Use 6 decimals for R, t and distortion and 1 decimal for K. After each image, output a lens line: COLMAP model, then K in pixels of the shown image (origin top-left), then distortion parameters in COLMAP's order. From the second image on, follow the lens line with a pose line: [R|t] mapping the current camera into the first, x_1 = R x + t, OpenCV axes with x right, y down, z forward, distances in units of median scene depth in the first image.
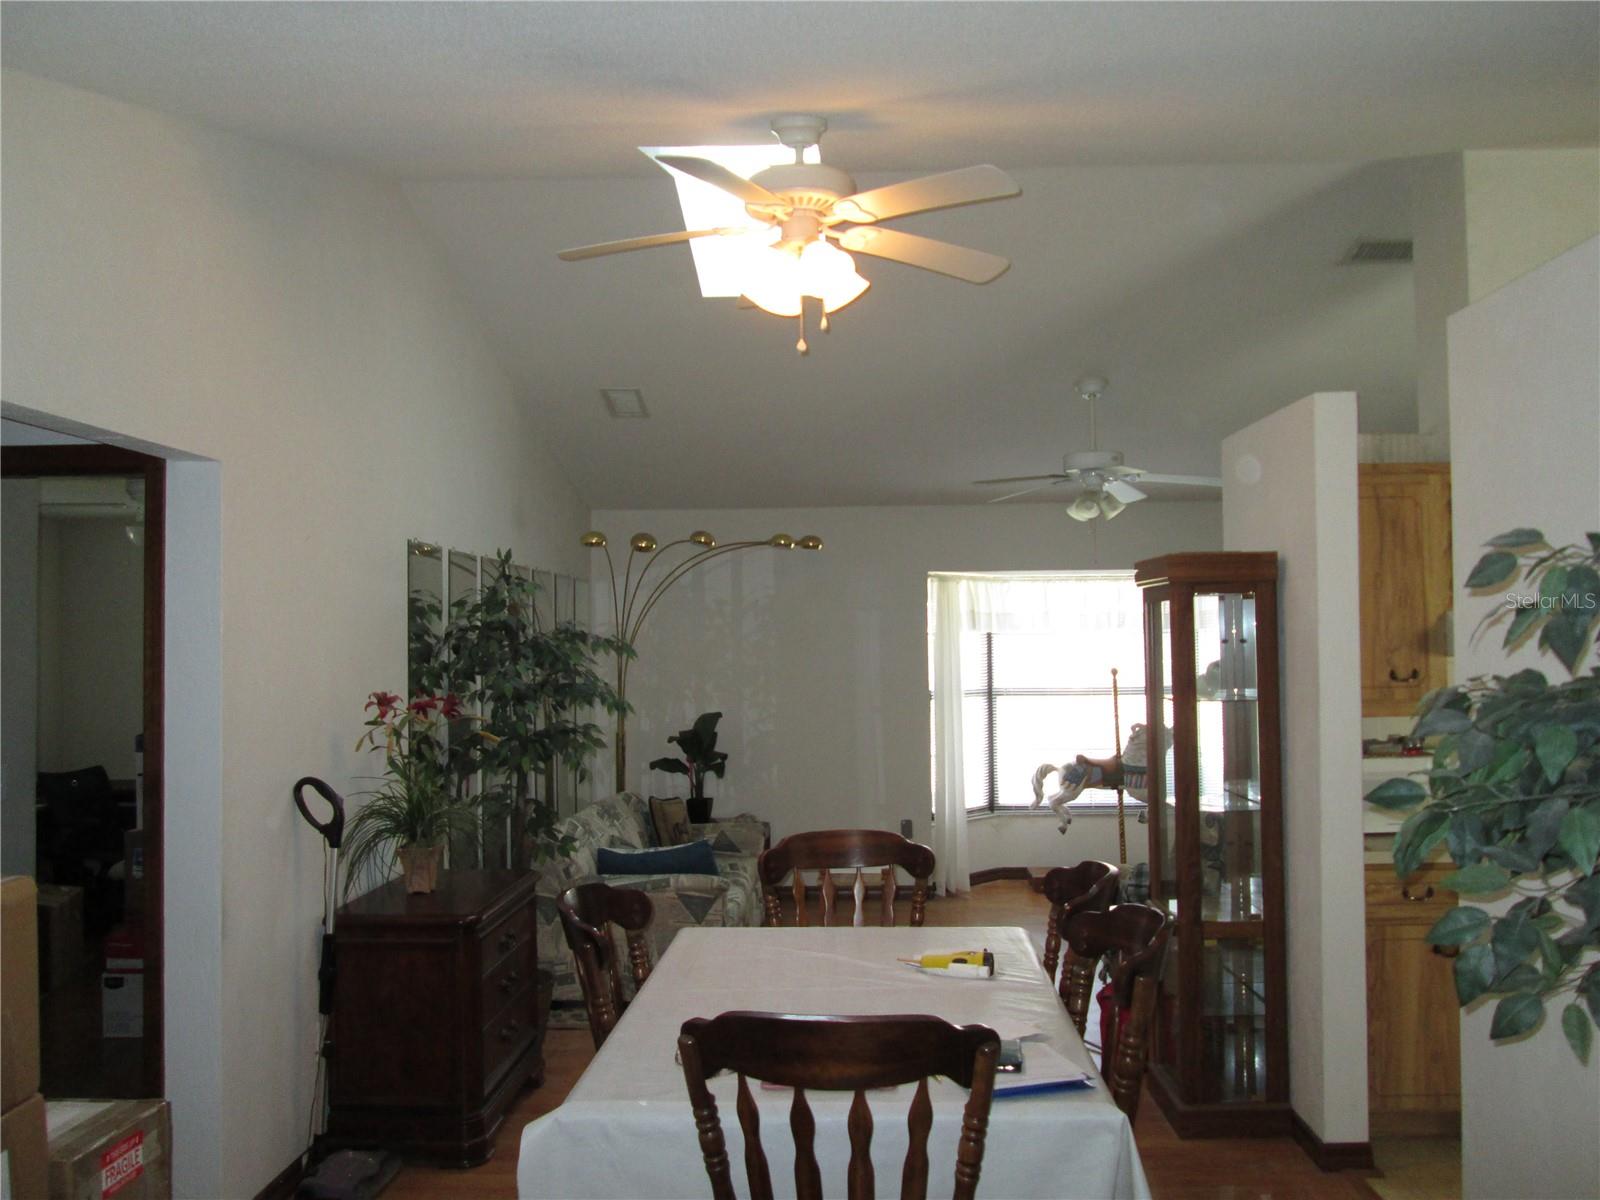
lens RADIAL K [[1317.9, 0, 800.0], [0, 1317.9, 600.0], [0, 0, 1]] dist [-0.042717, 0.007061]
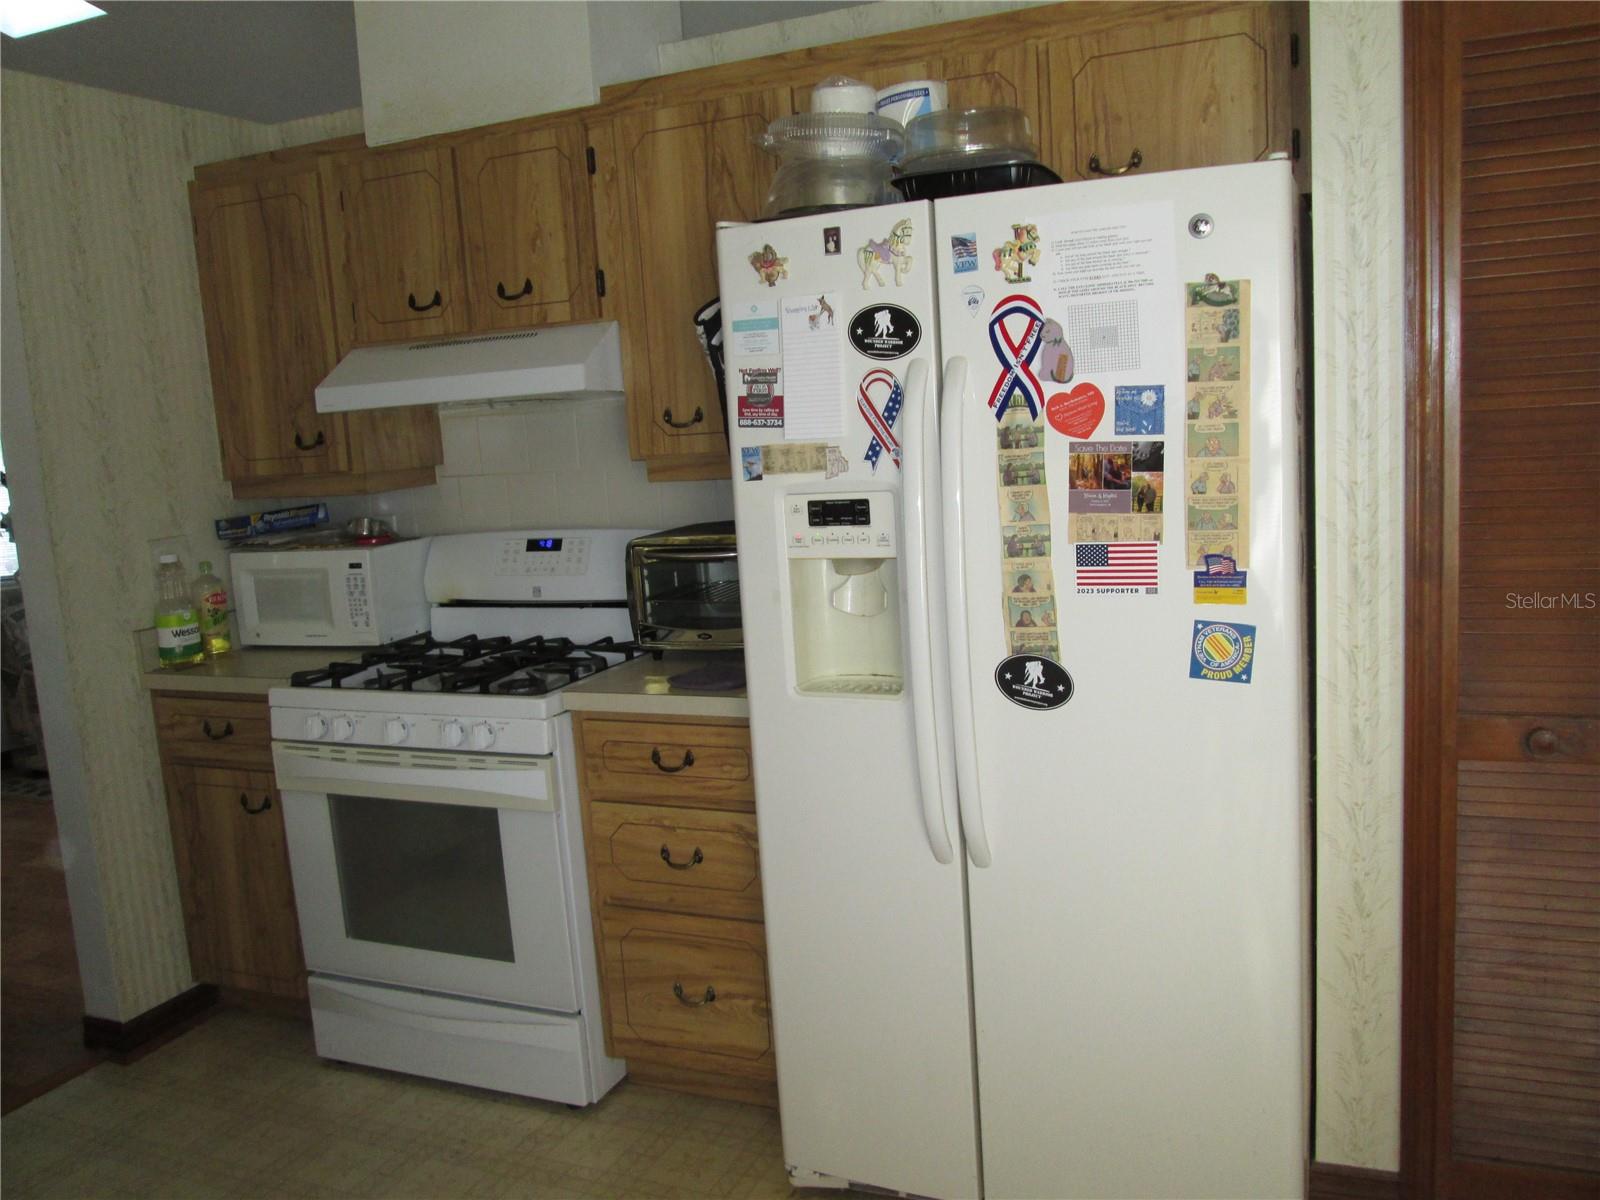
lens RADIAL K [[1317.9, 0, 800.0], [0, 1317.9, 600.0], [0, 0, 1]] dist [-0.042717, 0.007061]
pose [[0.929029, 0.008423, -0.369912, 1.000030], [0.066458, 0.979684, 0.189216, 0.023779], [0.363991, -0.200370, 0.909595, 0.402943]]
